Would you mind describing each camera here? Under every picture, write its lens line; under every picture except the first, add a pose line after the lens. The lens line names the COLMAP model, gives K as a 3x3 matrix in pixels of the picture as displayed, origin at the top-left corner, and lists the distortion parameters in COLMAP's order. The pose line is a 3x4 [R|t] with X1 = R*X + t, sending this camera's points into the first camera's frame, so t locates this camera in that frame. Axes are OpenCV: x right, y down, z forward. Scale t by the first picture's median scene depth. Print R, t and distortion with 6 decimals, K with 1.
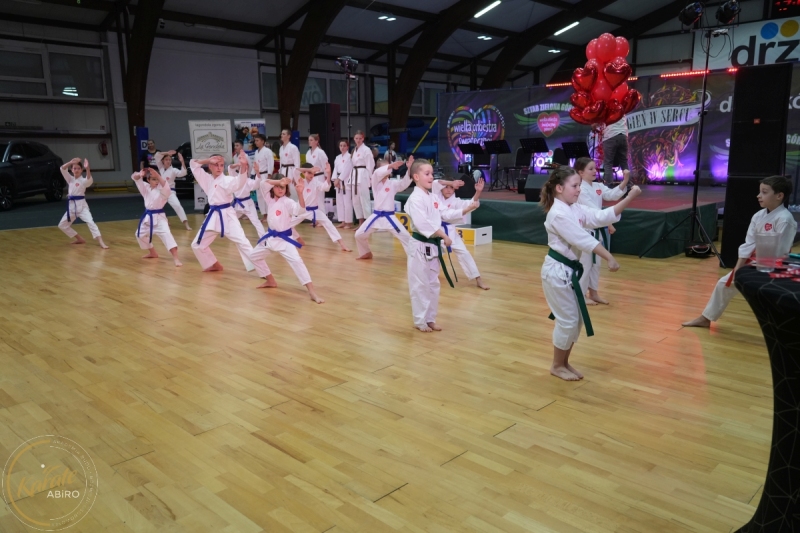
lens RADIAL K [[626.3, 0, 396.9], [0, 626.3, 268.6], [0, 0, 1]] dist [0.002884, 0.011750]
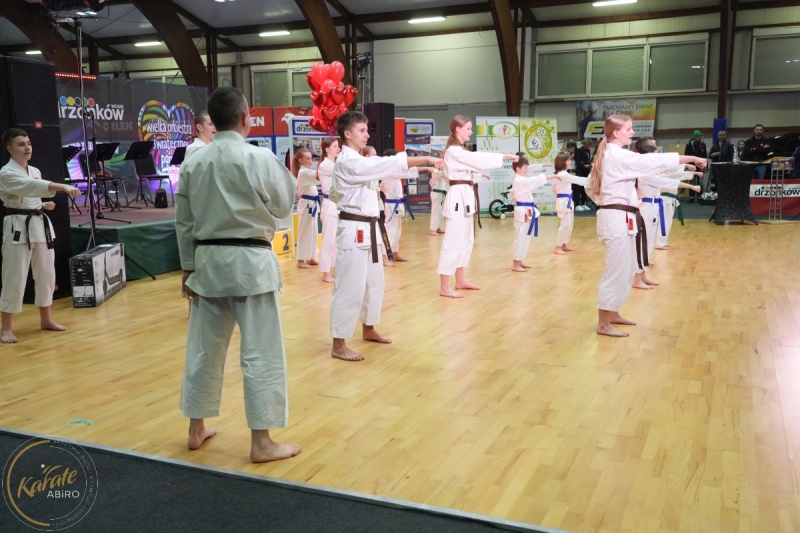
lens RADIAL K [[754.5, 0, 399.1], [0, 754.5, 267.2], [0, 0, 1]] dist [-0.018910, 0.000000]
pose [[-0.322684, -0.124838, 0.938238, -0.903782], [0.203286, 0.958990, 0.197515, -0.178183], [-0.924418, 0.254466, -0.284073, 1.019692]]
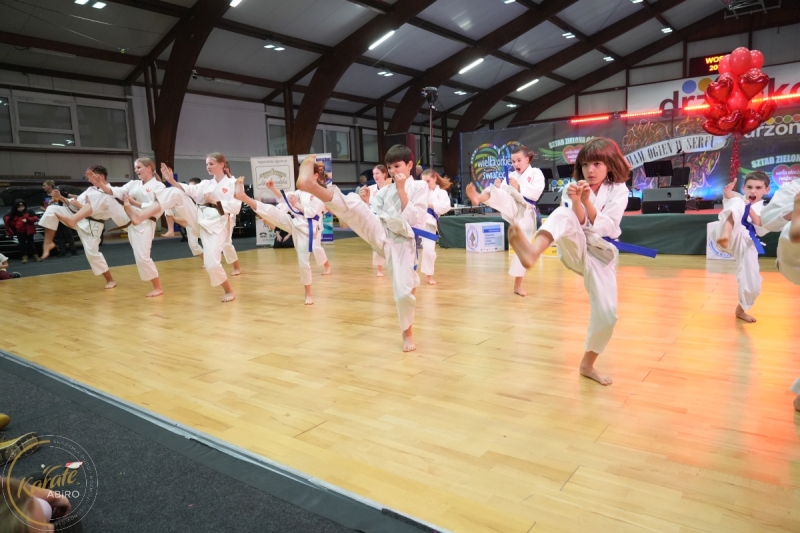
lens RADIAL K [[539.0, 0, 400.6], [0, 539.0, 267.9], [0, 0, 1]] dist [-0.032726, 0.020819]
pose [[0.990998, -0.048310, 0.124854, -0.169088], [0.056156, 0.996611, -0.060105, 0.006519], [-0.121527, 0.066575, 0.990353, 0.096103]]
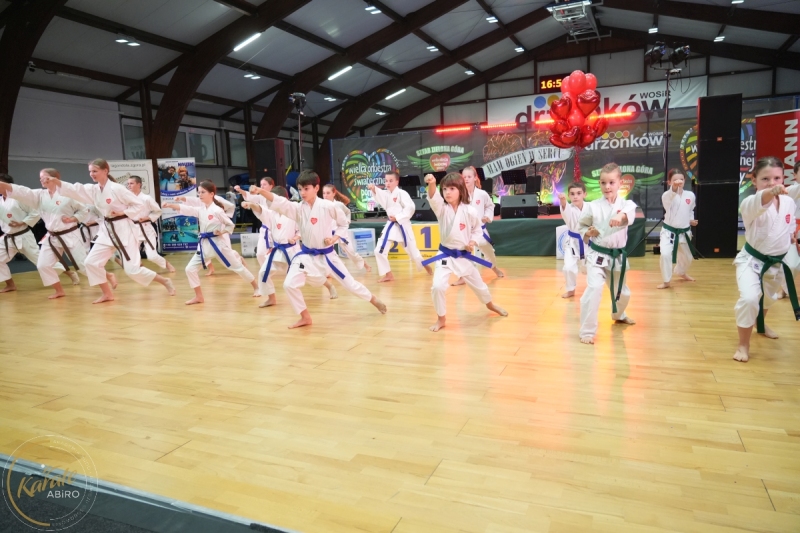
lens RADIAL K [[539.0, 0, 400.9], [0, 539.0, 268.0], [0, 0, 1]] dist [-0.032726, 0.020819]
pose [[0.934207, -0.073988, 0.348973, -0.167213], [0.098225, 0.993792, -0.052250, 0.006202], [-0.342941, 0.083090, 0.935675, 0.093249]]
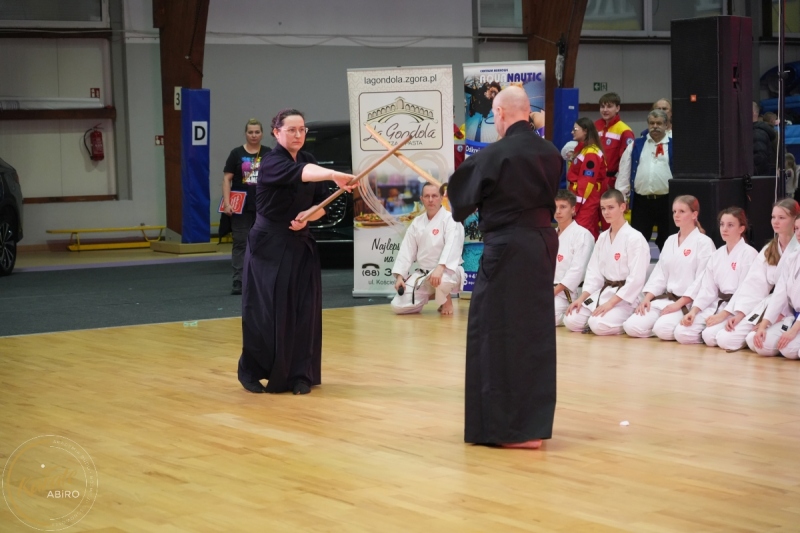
lens RADIAL K [[1779.6, 0, 397.3], [0, 1779.6, 269.0], [0, 0, 1]] dist [0.004532, 0.000000]
pose [[0.977775, -0.002903, -0.209639, -0.053990], [-0.020788, 0.993635, -0.110716, 0.009828], [0.208625, 0.112614, 0.971490, -0.056769]]
